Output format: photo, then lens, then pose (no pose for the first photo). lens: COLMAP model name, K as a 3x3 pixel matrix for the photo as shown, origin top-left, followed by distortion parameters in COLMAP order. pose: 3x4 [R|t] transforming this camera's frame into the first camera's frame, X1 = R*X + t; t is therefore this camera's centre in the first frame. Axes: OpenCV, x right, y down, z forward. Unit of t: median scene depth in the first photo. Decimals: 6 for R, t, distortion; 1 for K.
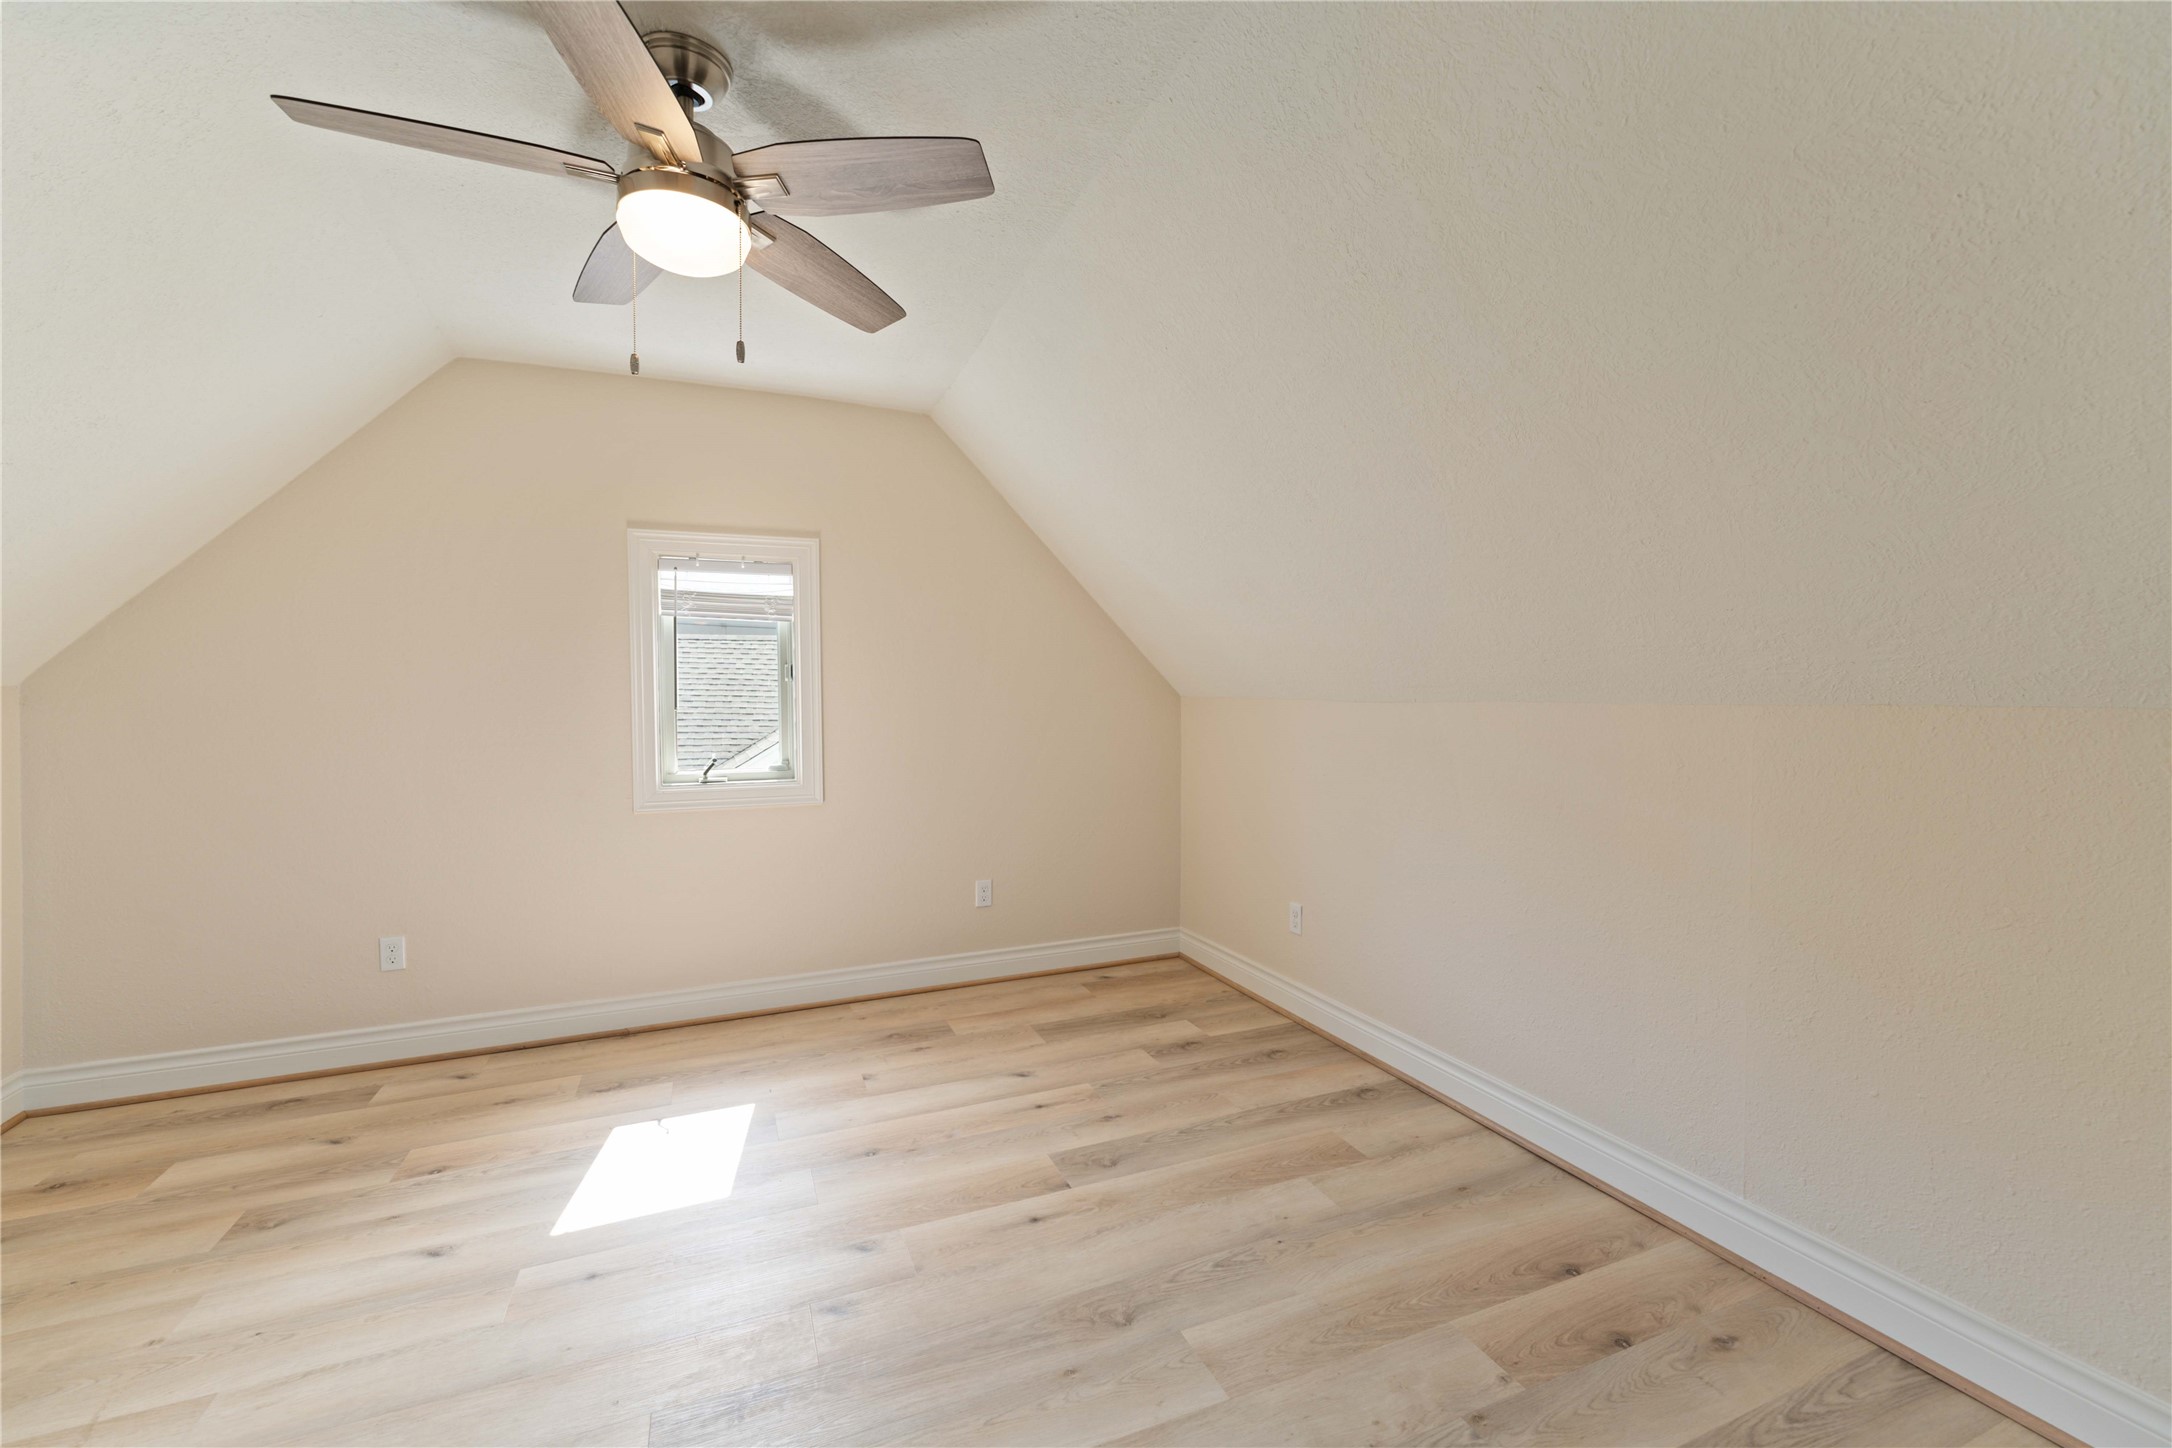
lens RADIAL K [[889.3, 0, 1086.0], [0, 889.3, 724.0], [0, 0, 1]] dist [0.001714, 0.000102]
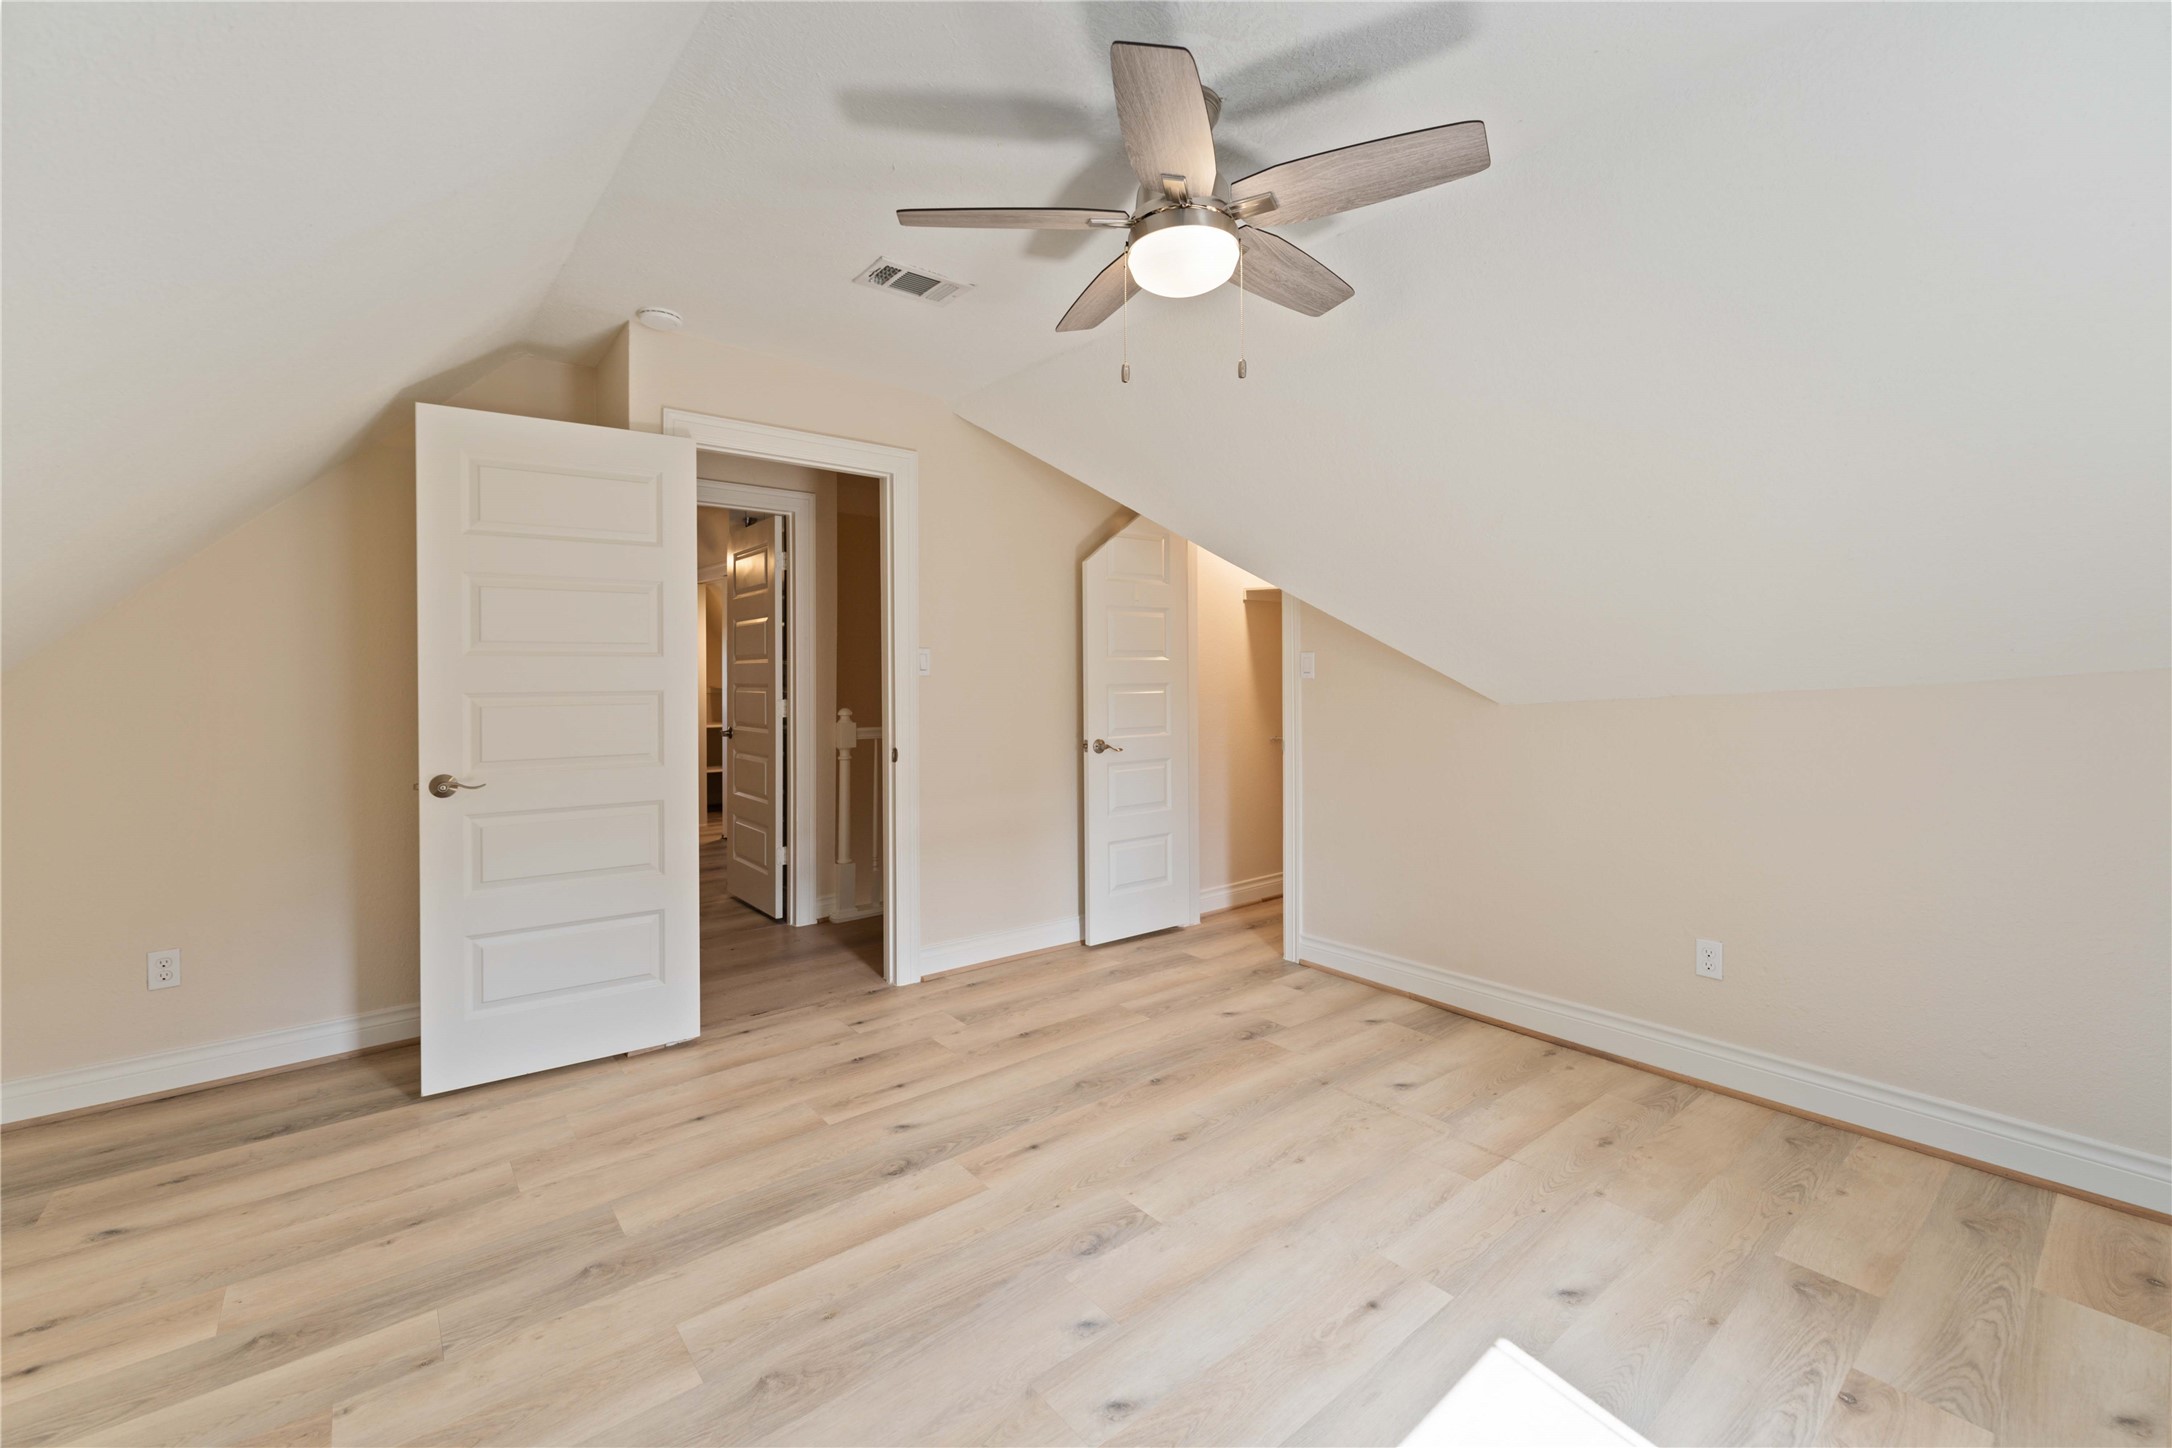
lens RADIAL K [[888.1, 0, 1086.2], [0, 888.1, 683.2], [0, 0, 1]] dist [0.003318, 0.000222]
pose [[-0.960343, 0.010858, -0.278612, -0.022917], [0.000511, 0.999308, 0.037185, -0.061510], [0.278823, 0.035568, -0.959684, 1.933102]]
